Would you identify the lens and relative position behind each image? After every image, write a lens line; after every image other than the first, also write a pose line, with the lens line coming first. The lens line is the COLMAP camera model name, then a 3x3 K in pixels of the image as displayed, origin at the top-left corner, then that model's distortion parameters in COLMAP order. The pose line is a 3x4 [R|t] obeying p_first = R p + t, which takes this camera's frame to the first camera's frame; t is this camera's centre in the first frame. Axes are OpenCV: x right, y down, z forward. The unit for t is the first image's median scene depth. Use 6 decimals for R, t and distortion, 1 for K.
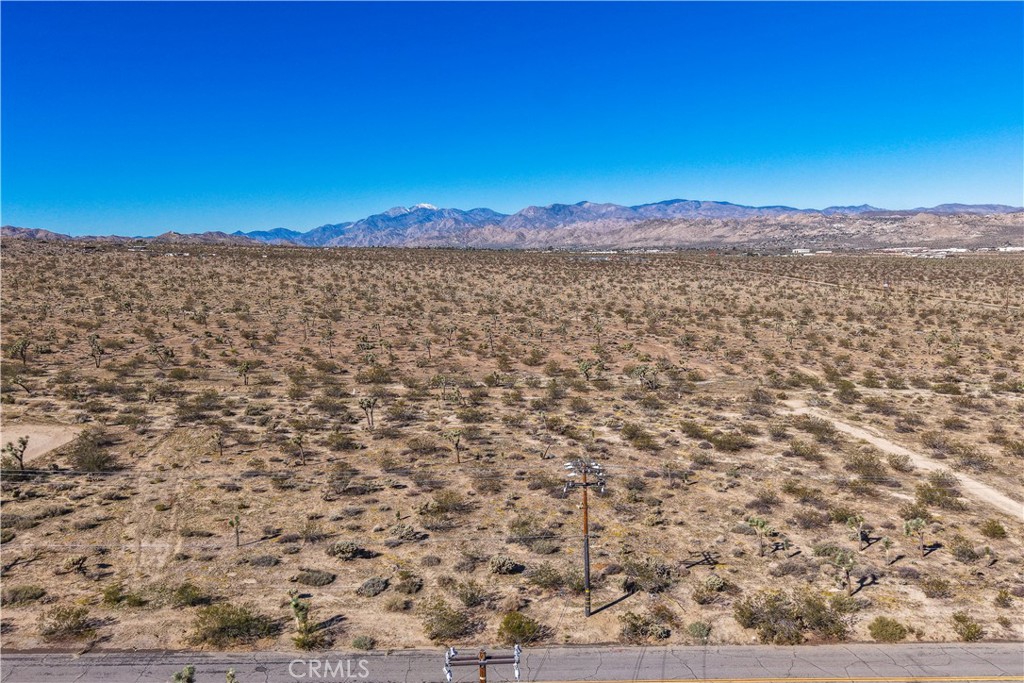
lens RADIAL K [[855.7, 0, 512.0], [0, 855.7, 341.5], [0, 0, 1]] dist [0.072421, -0.124424]
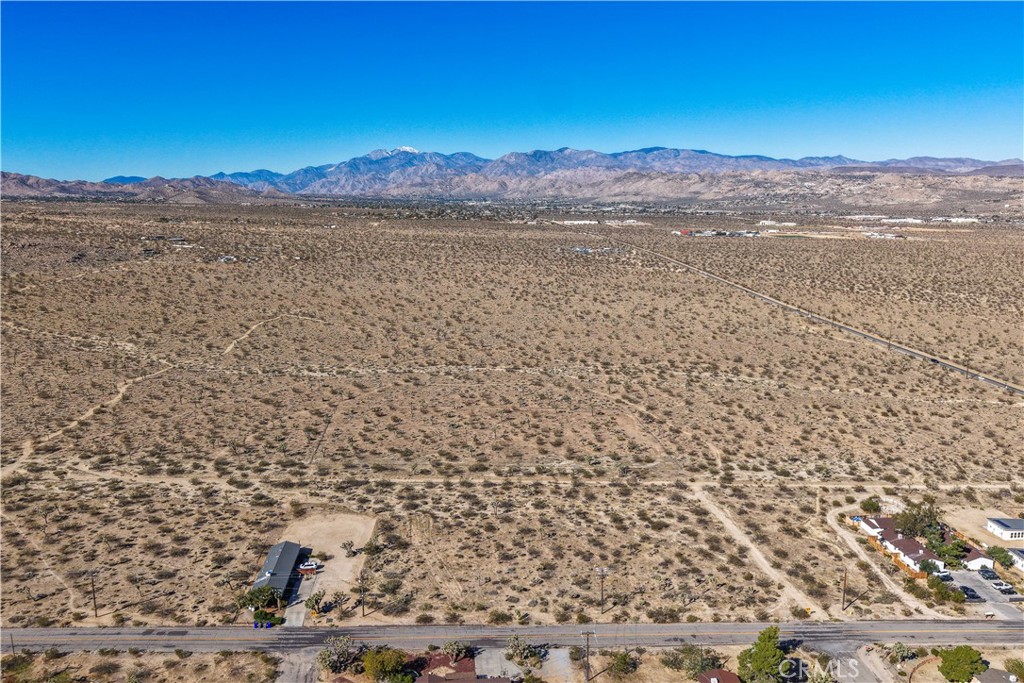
lens RADIAL K [[839.7, 0, 513.5], [0, 839.7, 339.8], [0, 0, 1]] dist [0.074454, -0.144613]
pose [[0.999599, 0.010082, 0.026464, -0.232450], [-0.011788, 0.997807, 0.065130, -0.625247], [-0.025749, -0.065416, 0.997526, -1.436527]]
